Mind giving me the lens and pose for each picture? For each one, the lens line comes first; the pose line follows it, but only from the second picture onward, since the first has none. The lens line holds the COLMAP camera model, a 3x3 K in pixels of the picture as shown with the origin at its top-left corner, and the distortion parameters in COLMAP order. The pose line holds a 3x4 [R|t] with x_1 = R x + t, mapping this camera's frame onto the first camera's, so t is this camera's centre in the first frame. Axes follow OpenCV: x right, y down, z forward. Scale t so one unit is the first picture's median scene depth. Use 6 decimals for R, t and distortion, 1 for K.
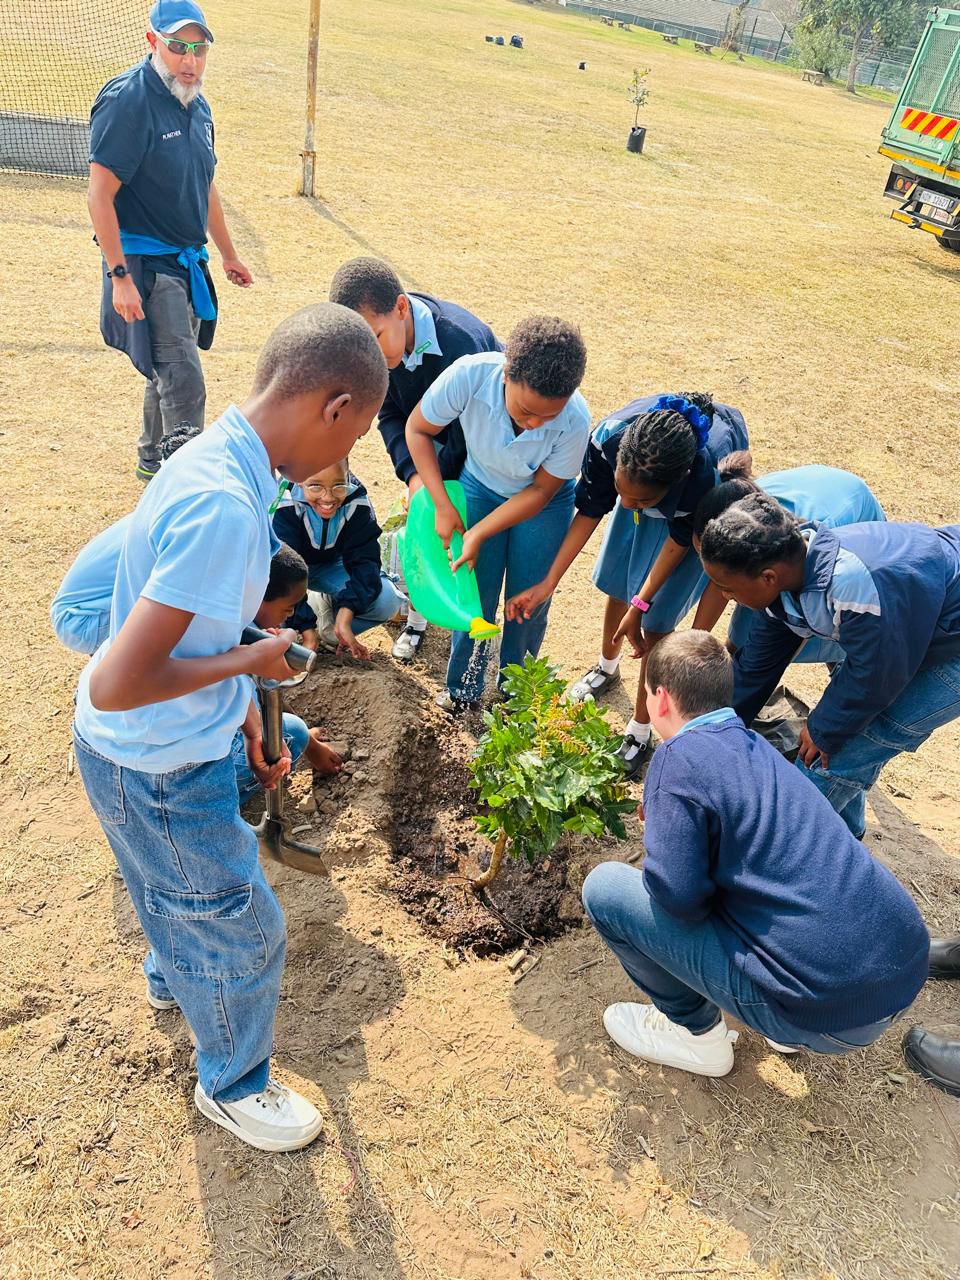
lens RADIAL K [[890.2, 0, 486.3], [0, 890.2, 631.4], [0, 0, 1]] dist [0.012492, -0.025142]
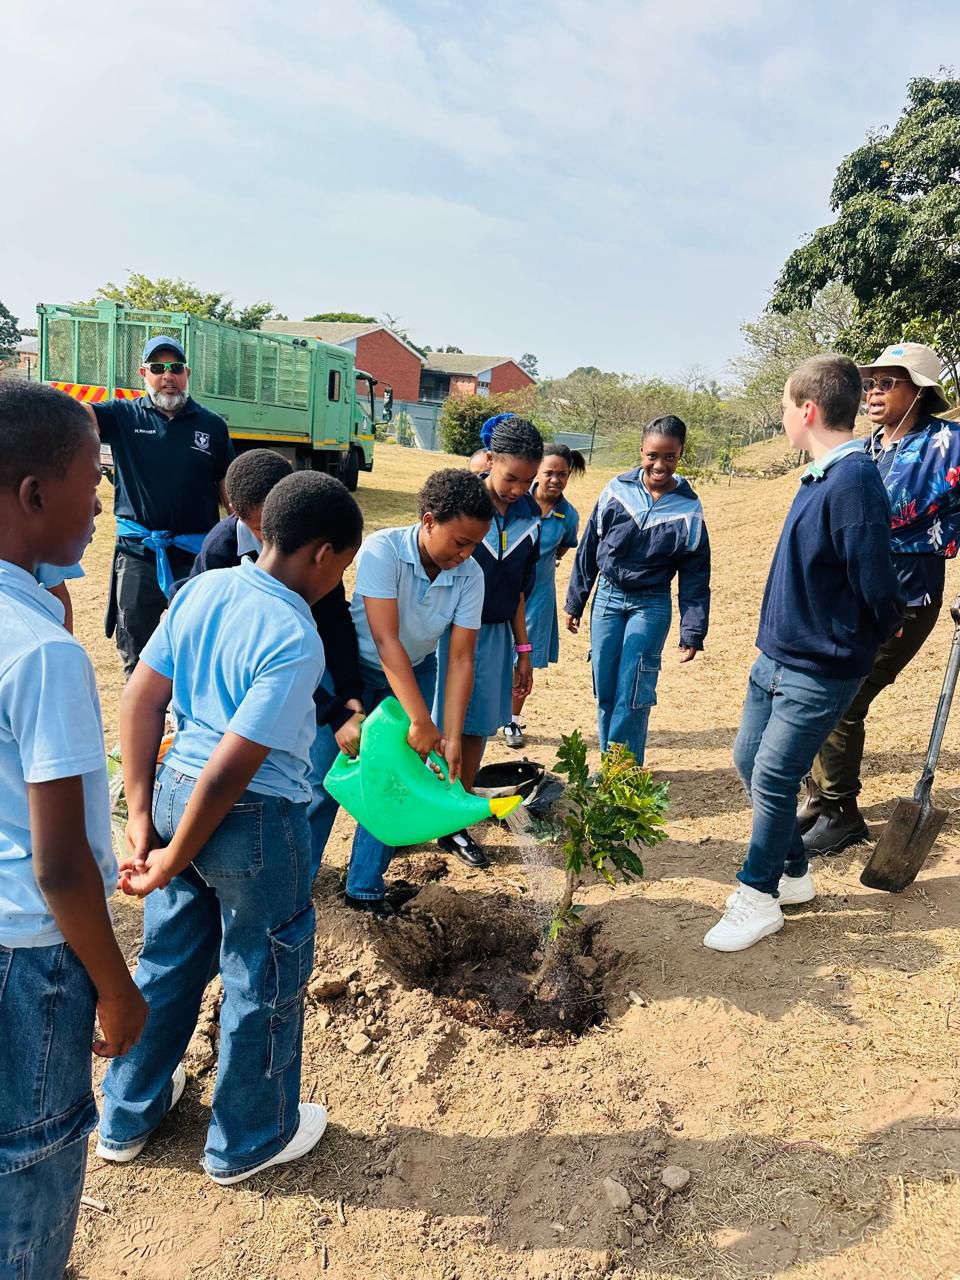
lens RADIAL K [[890.2, 0, 464.2], [0, 890.2, 650.3], [0, 0, 1]] dist [0.012492, -0.025142]
pose [[0.593596, -0.285242, 0.752516, -0.736088], [0.461681, 0.886600, -0.028113, -0.086245], [-0.659162, 0.364110, 0.657973, 0.206753]]
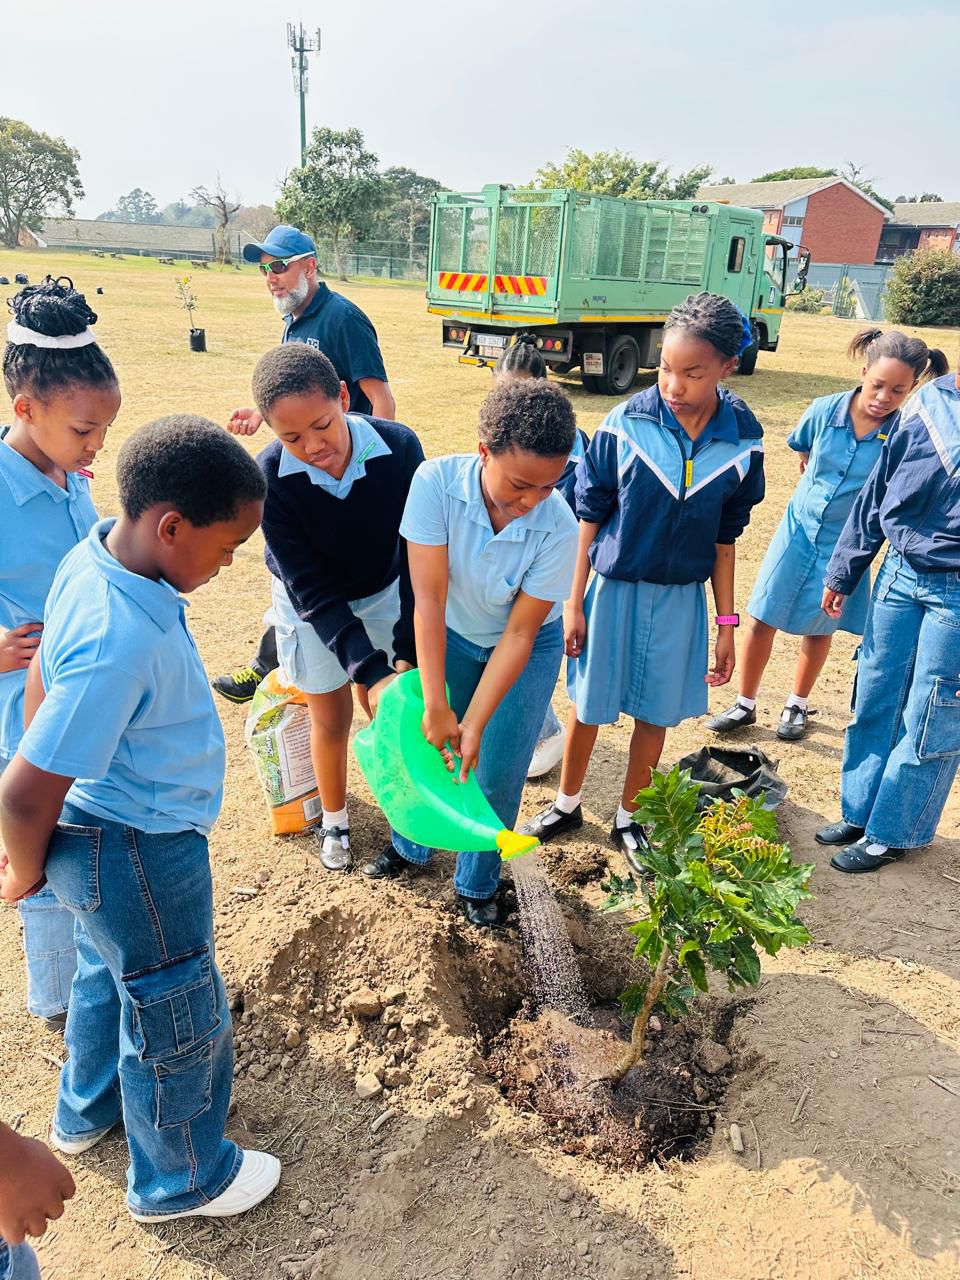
lens RADIAL K [[890.2, 0, 465.1], [0, 890.2, 633.0], [0, 0, 1]] dist [0.012492, -0.025142]
pose [[0.880373, -0.281237, 0.381902, -0.325713], [0.347307, 0.930637, -0.115292, -0.051191], [-0.322988, 0.234137, 0.916983, 0.196974]]
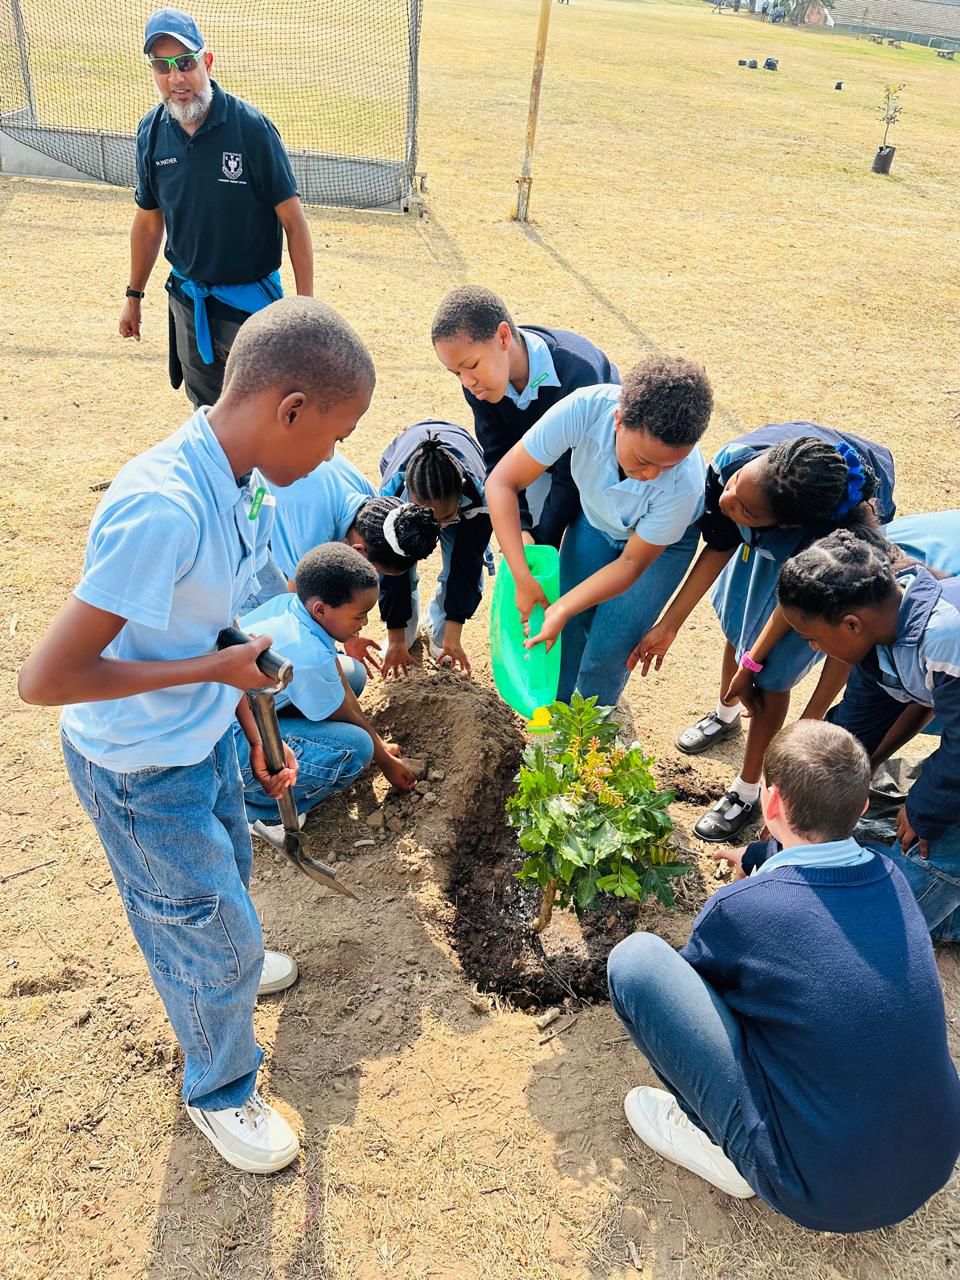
lens RADIAL K [[890.2, 0, 495.0], [0, 890.2, 635.2], [0, 0, 1]] dist [0.012492, -0.025142]
pose [[0.971755, 0.089530, -0.218348, 0.132395], [-0.094275, 0.995481, -0.011391, -0.011788], [0.216342, 0.031654, 0.975804, 0.059522]]
